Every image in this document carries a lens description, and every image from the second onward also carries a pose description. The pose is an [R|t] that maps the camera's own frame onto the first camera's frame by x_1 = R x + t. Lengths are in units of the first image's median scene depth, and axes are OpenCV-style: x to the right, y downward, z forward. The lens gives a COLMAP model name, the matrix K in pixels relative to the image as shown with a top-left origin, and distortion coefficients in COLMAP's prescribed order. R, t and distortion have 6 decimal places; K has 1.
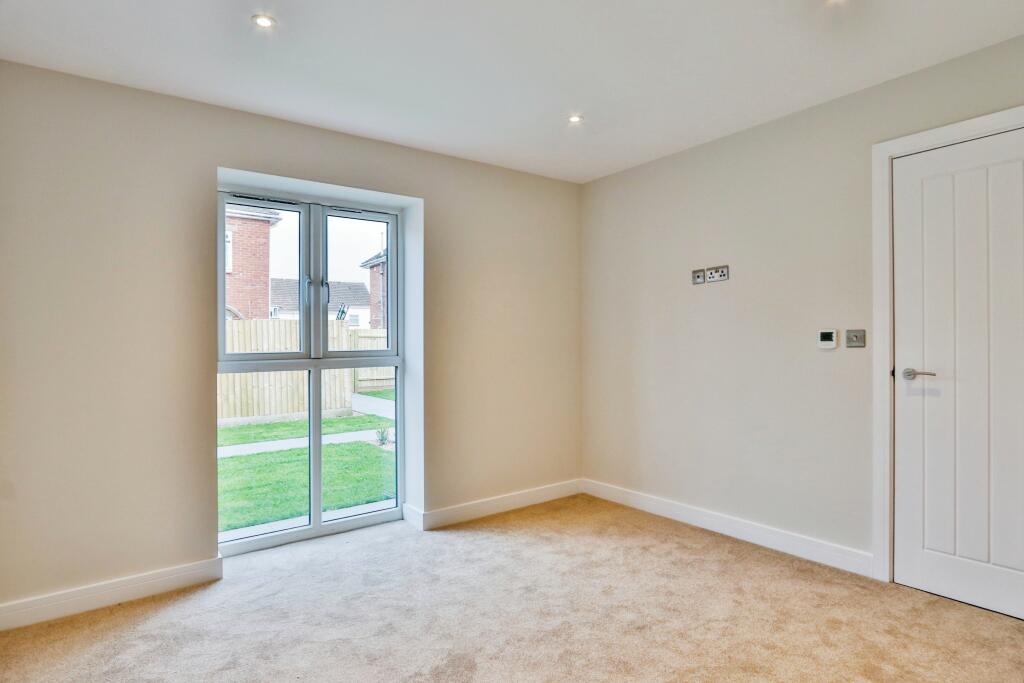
lens RADIAL K [[568.6, 0, 512.0], [0, 568.6, 341.5], [0, 0, 1]] dist [-0.000236, 0.001122]
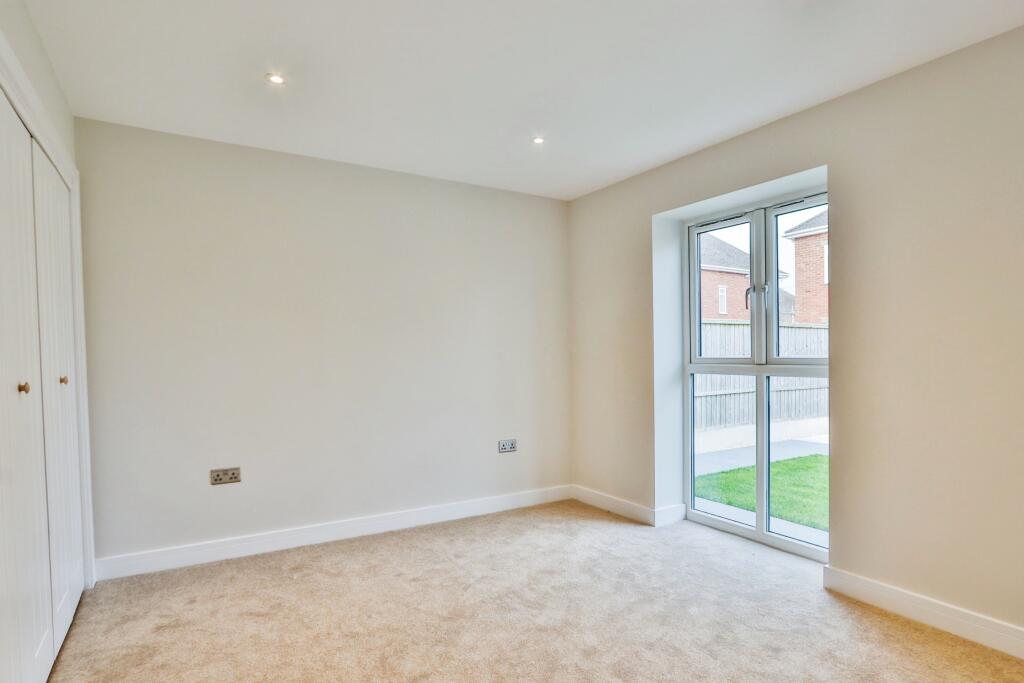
lens RADIAL K [[576.9, 0, 510.4], [0, 576.9, 358.1], [0, 0, 1]] dist [-0.002504, 0.000076]
pose [[-0.104652, 0.023821, -0.994224, 0.698777], [0.016596, 0.999616, 0.022203, -0.011019], [0.994370, -0.014176, -0.105007, 0.660673]]
